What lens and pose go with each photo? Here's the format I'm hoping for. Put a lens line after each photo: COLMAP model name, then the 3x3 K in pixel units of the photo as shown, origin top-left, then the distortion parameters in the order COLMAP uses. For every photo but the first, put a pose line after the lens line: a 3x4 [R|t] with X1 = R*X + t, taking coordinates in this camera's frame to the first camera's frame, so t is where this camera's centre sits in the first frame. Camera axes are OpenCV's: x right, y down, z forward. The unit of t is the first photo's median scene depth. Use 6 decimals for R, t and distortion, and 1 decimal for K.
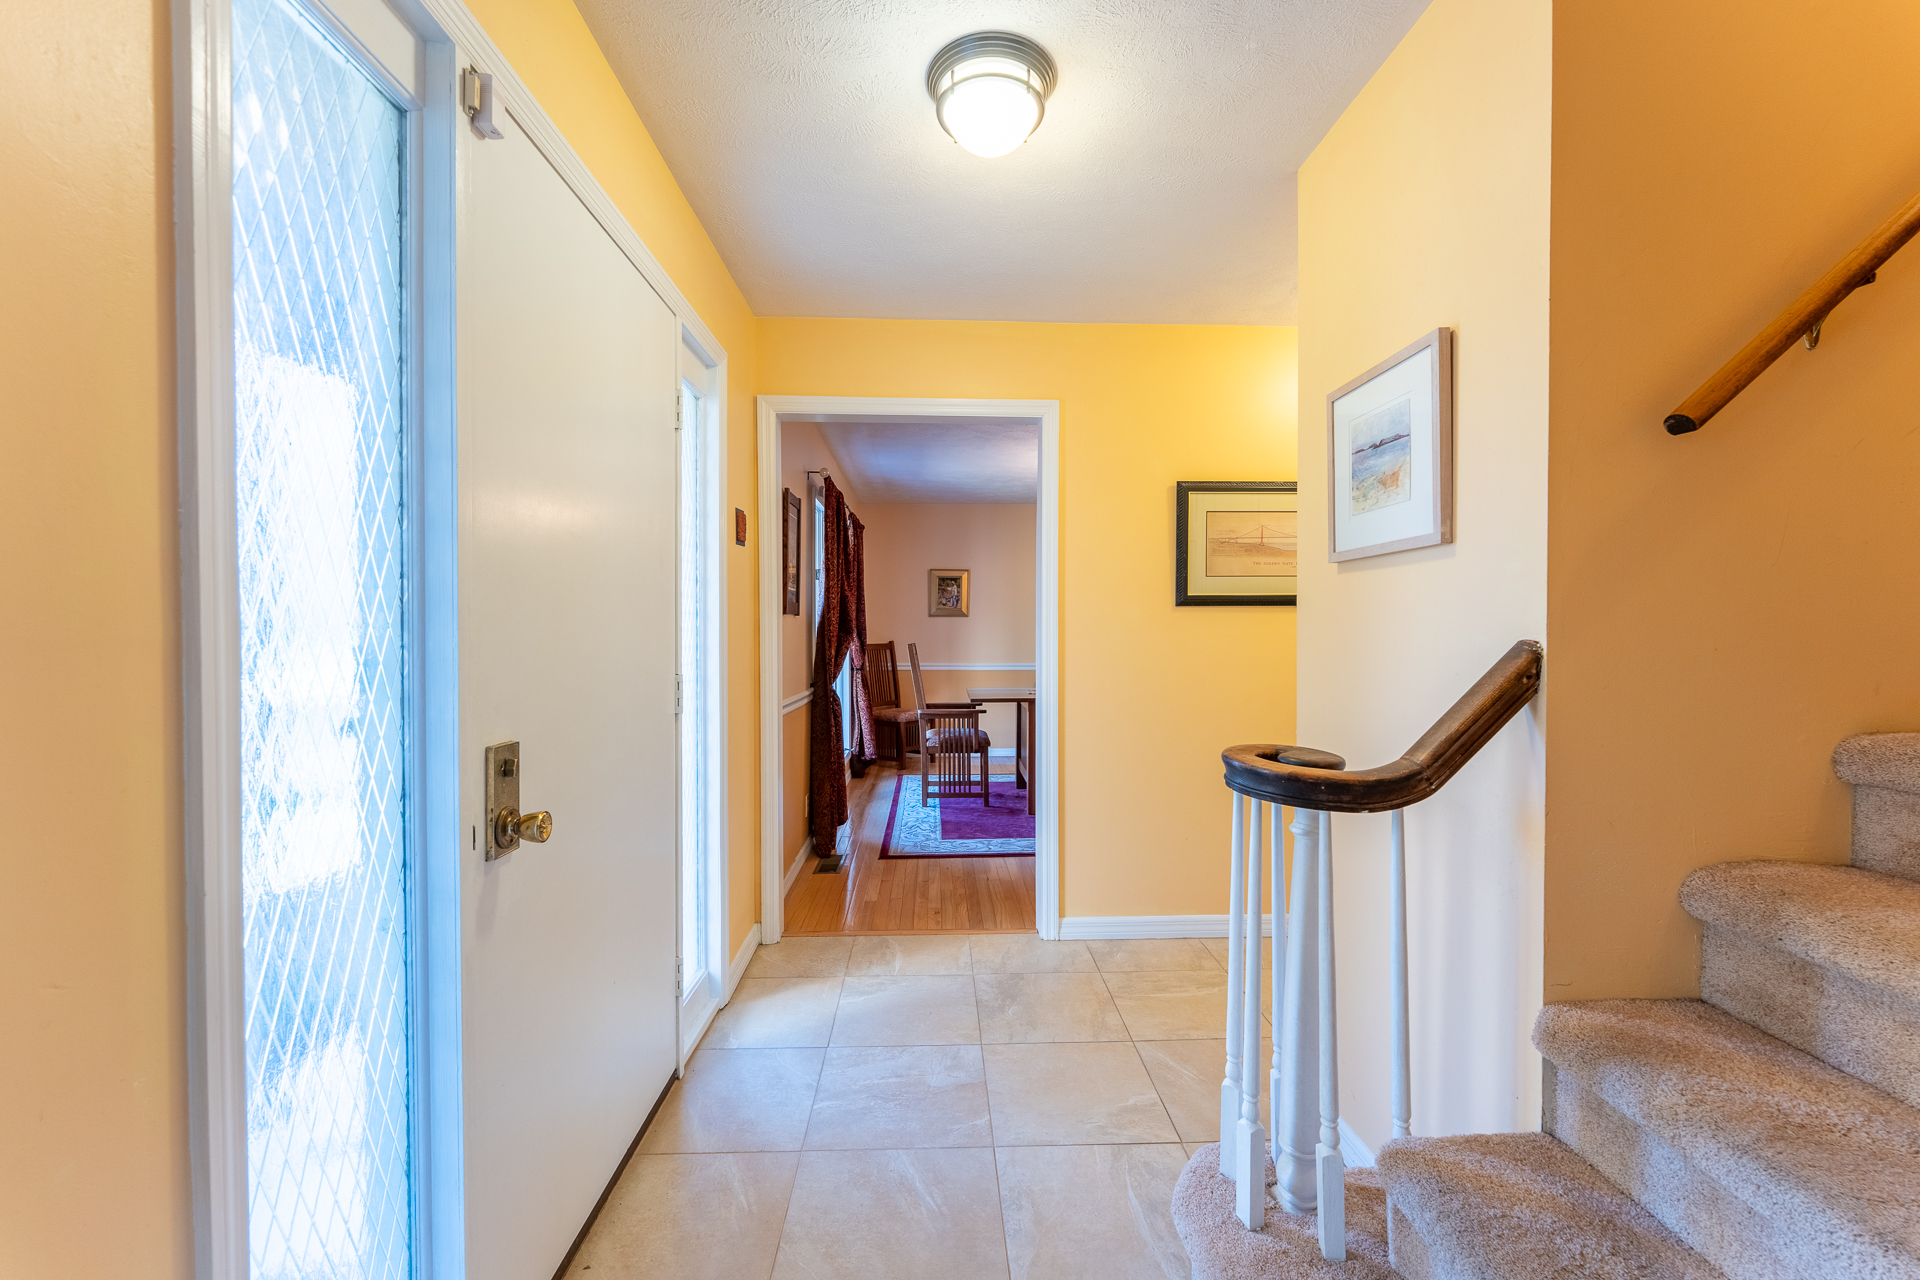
lens RADIAL K [[786.9, 0, 965.3], [0, 786.9, 628.0], [0, 0, 1]] dist [-0.000474, -0.000466]
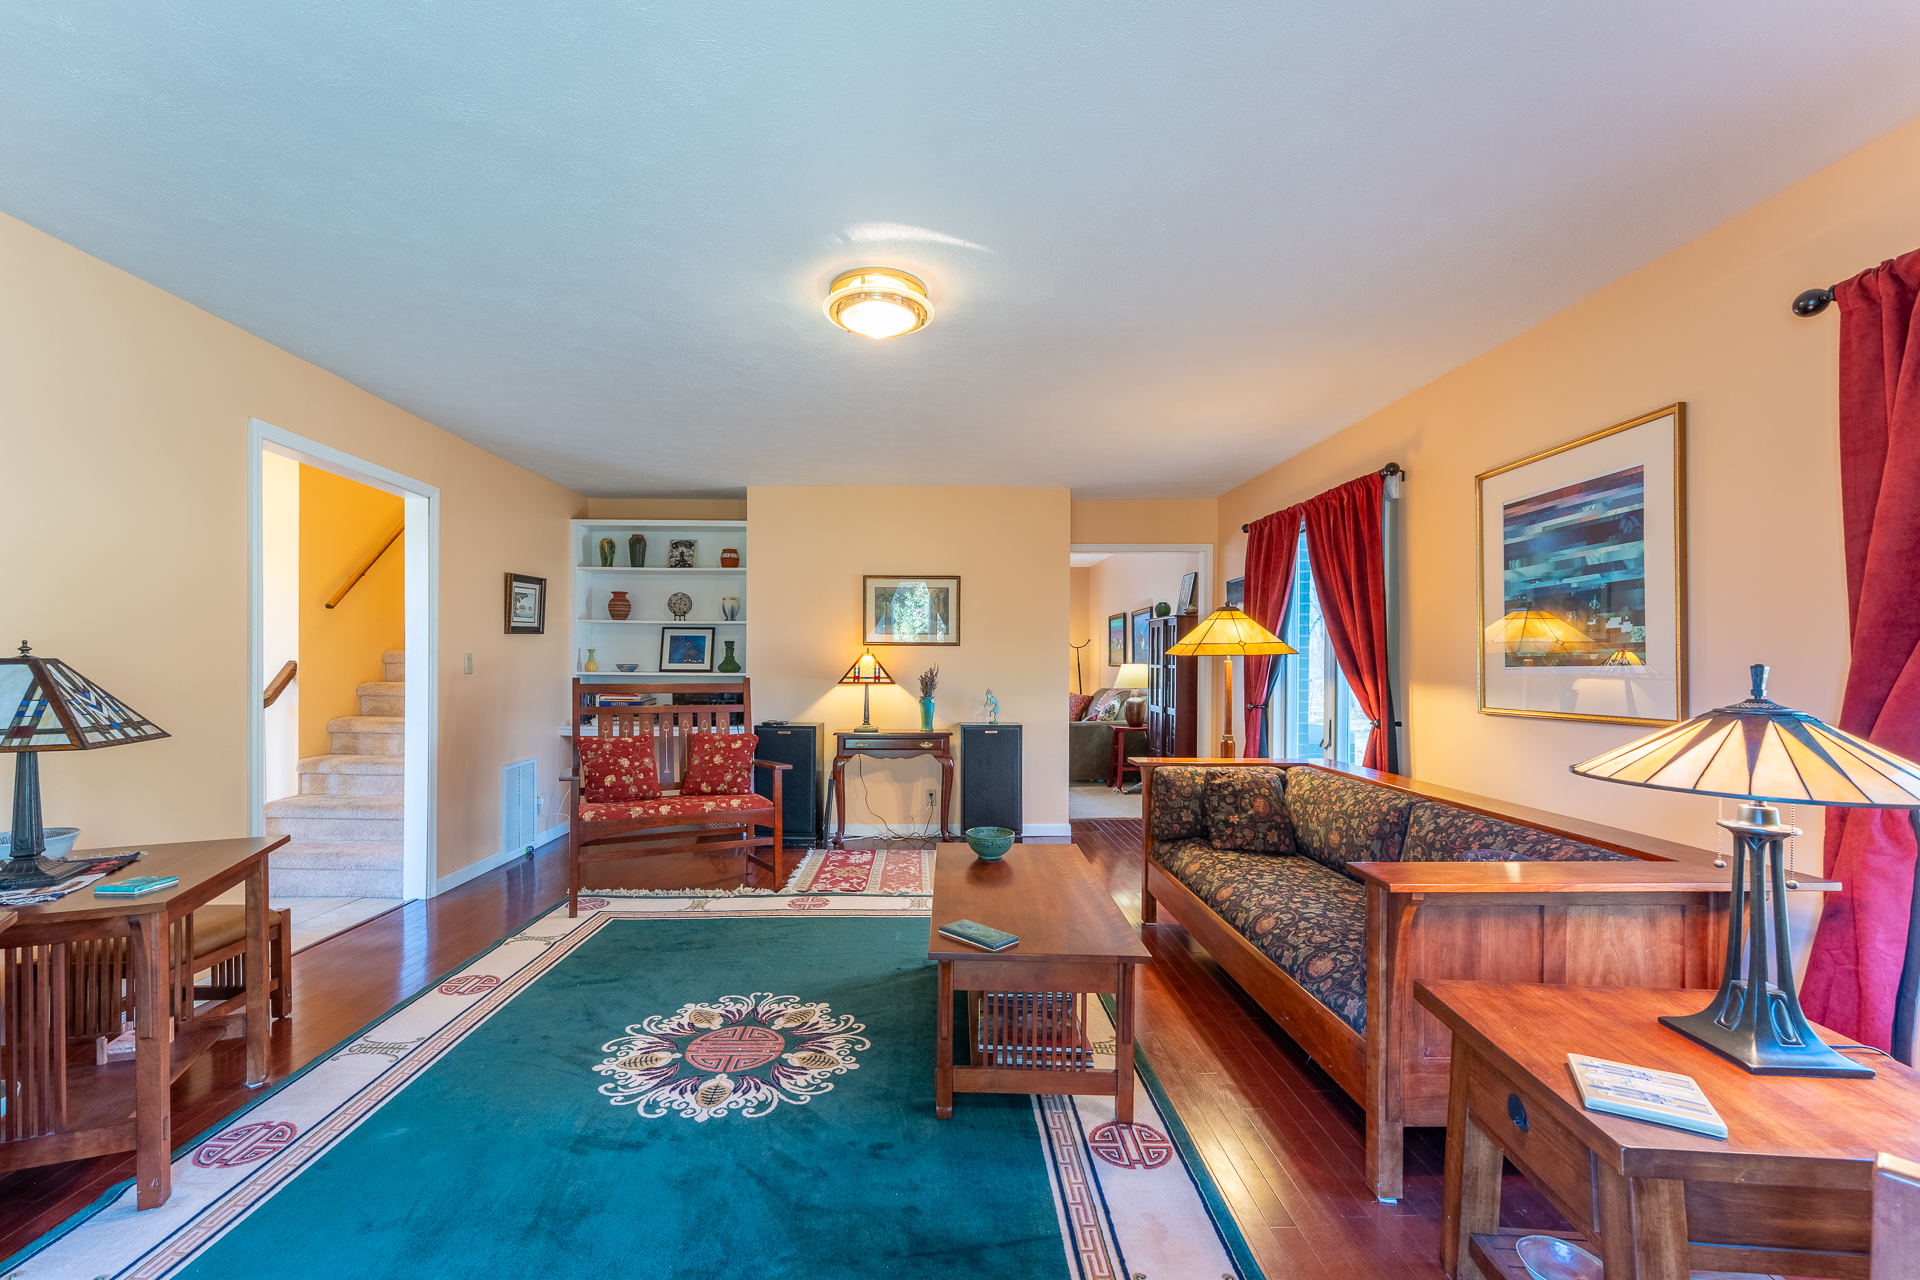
lens RADIAL K [[807.1, 0, 942.5], [0, 807.1, 677.3], [0, 0, 1]] dist [0.000519, -0.000032]
pose [[0.014381, -0.030497, 0.999431, -3.047540], [-0.001232, 0.999533, 0.030518, -0.026299], [-0.999896, -0.001670, 0.014336, -2.113275]]
